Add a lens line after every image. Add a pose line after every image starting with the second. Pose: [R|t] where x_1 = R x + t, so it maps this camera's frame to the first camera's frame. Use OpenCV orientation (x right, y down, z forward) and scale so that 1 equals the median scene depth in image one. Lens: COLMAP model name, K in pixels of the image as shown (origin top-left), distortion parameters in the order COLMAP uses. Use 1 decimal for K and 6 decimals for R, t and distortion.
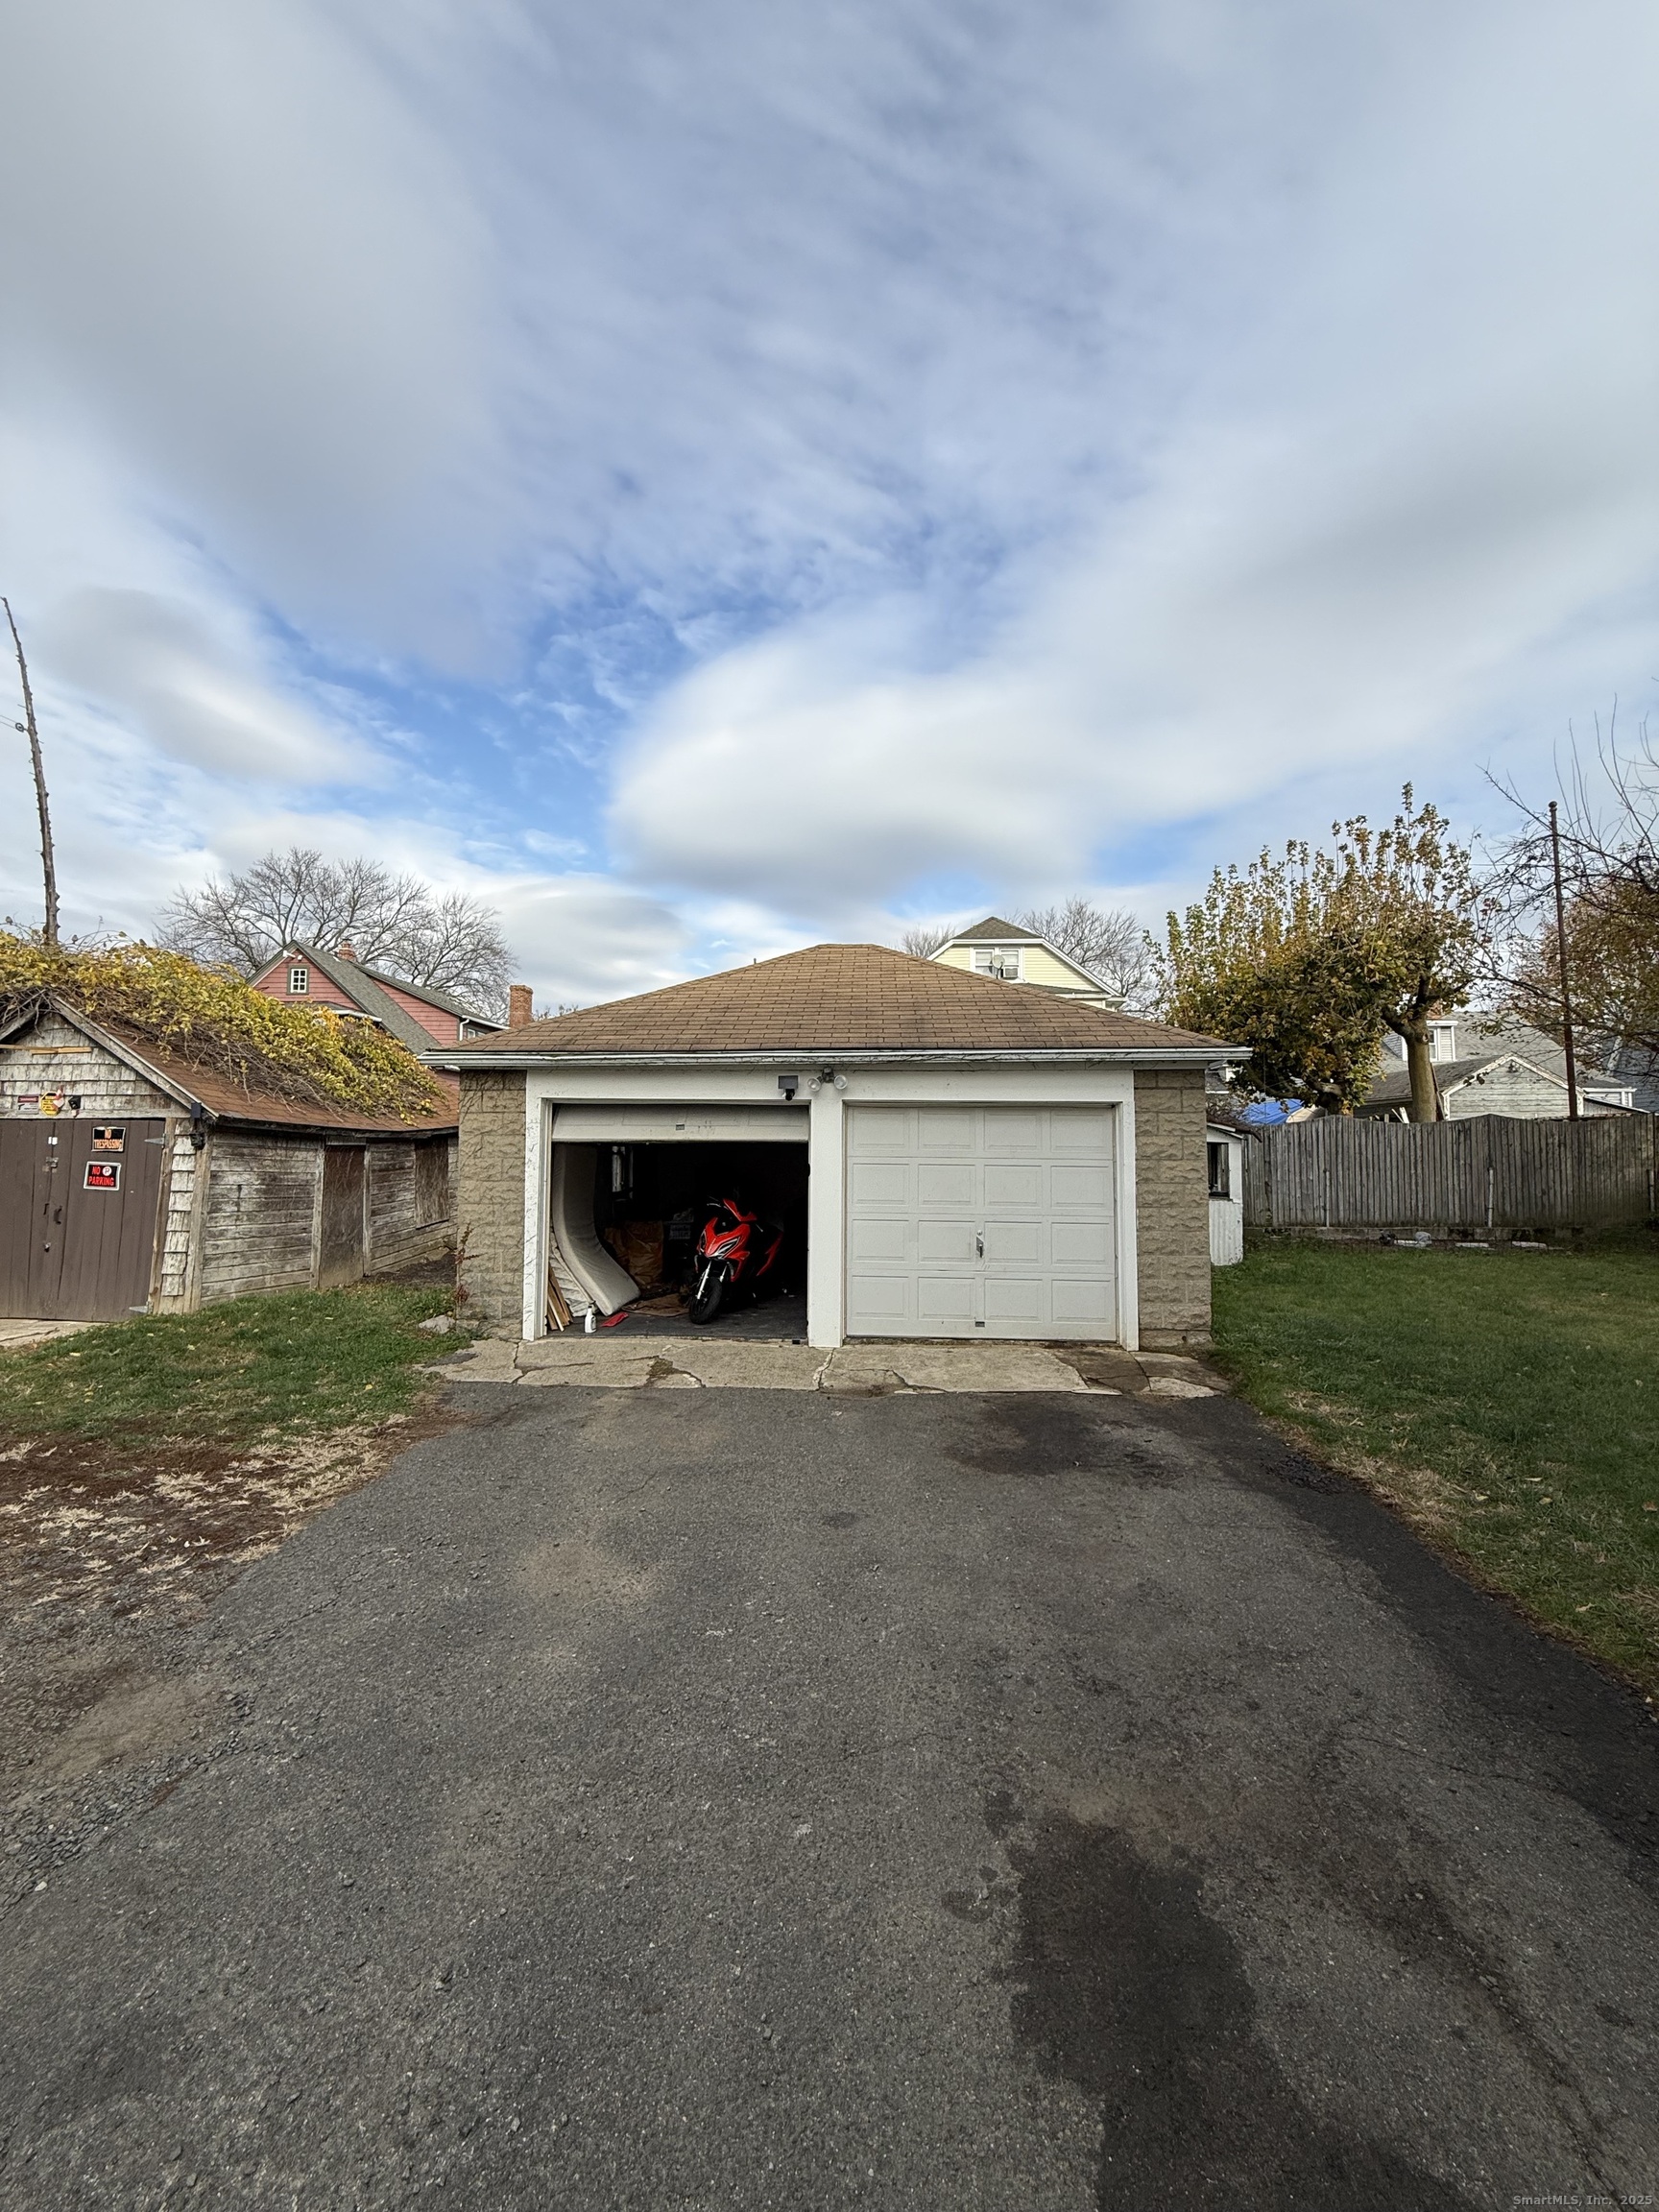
lens RADIAL K [[879.0, 0, 830.2], [0, 879.0, 1097.5], [0, 0, 1]] dist [-0.000077, 0.000106]
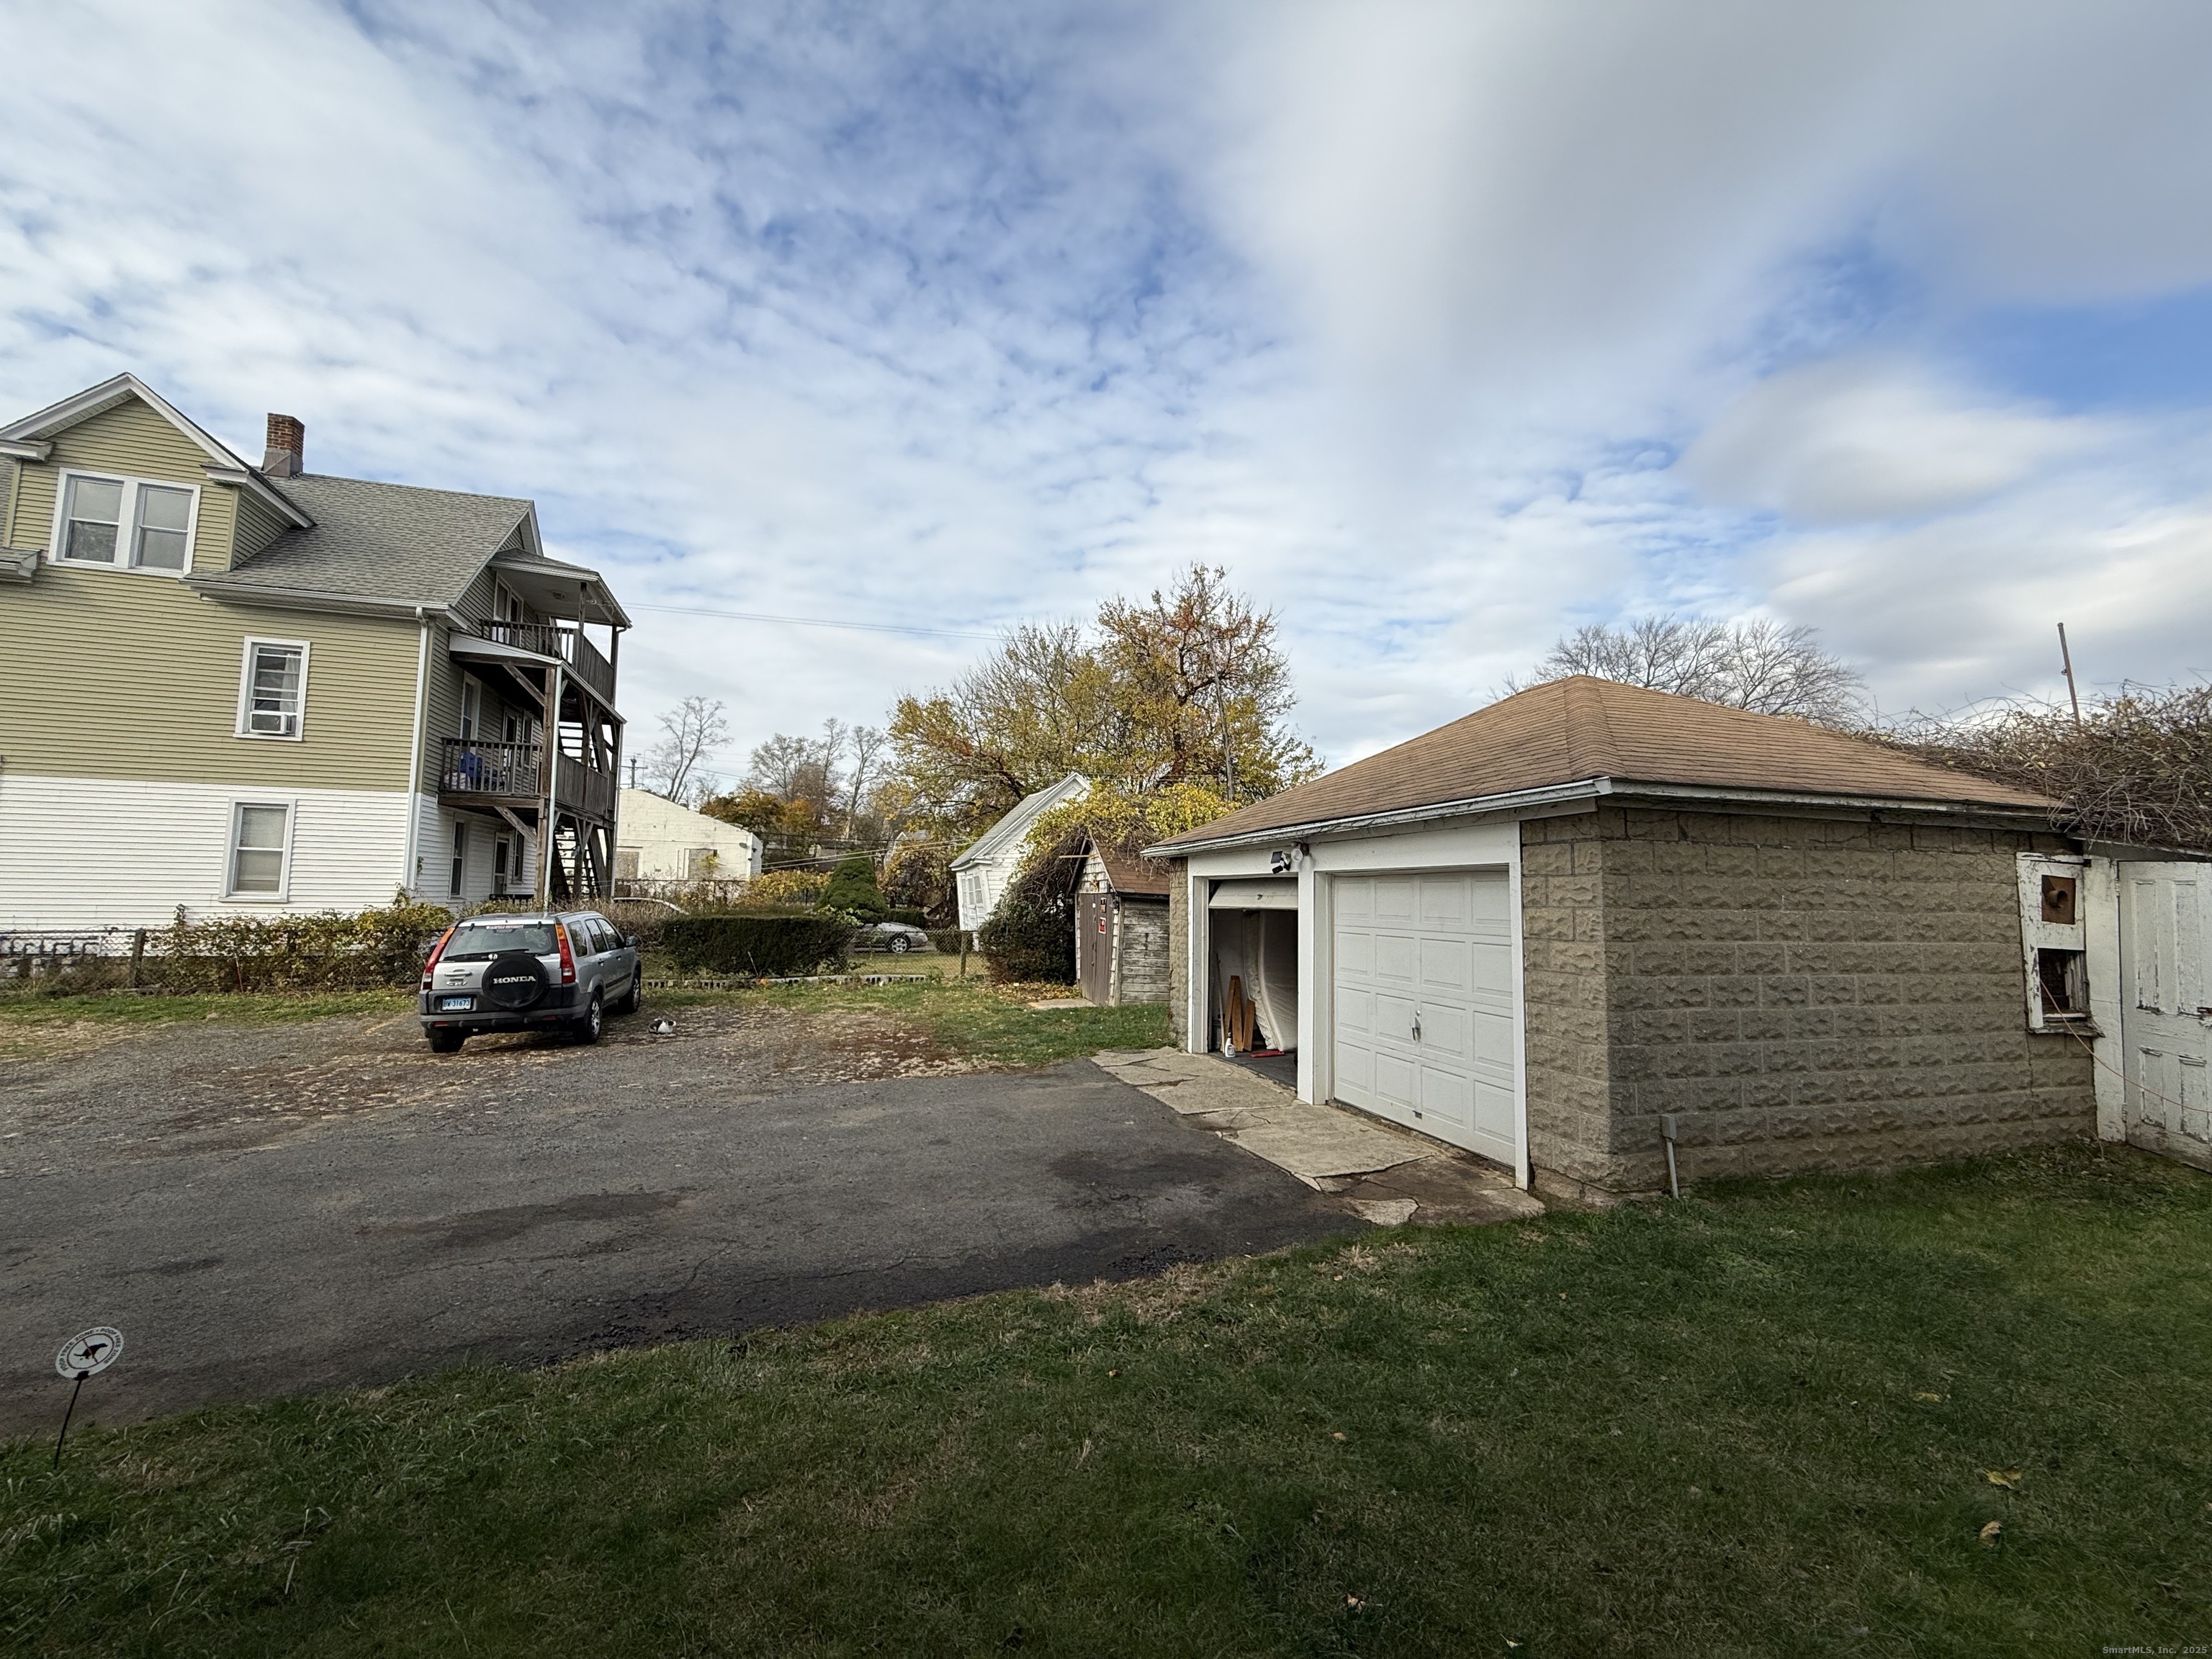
lens RADIAL K [[879.0, 0, 1097.0], [0, 879.0, 831.1], [0, 0, 1]] dist [-0.000077, 0.000106]
pose [[0.363328, -0.073904, -0.928726, 0.918509], [0.045669, 0.997063, -0.061476, 0.007752], [0.930541, -0.020078, 0.365636, 0.371787]]
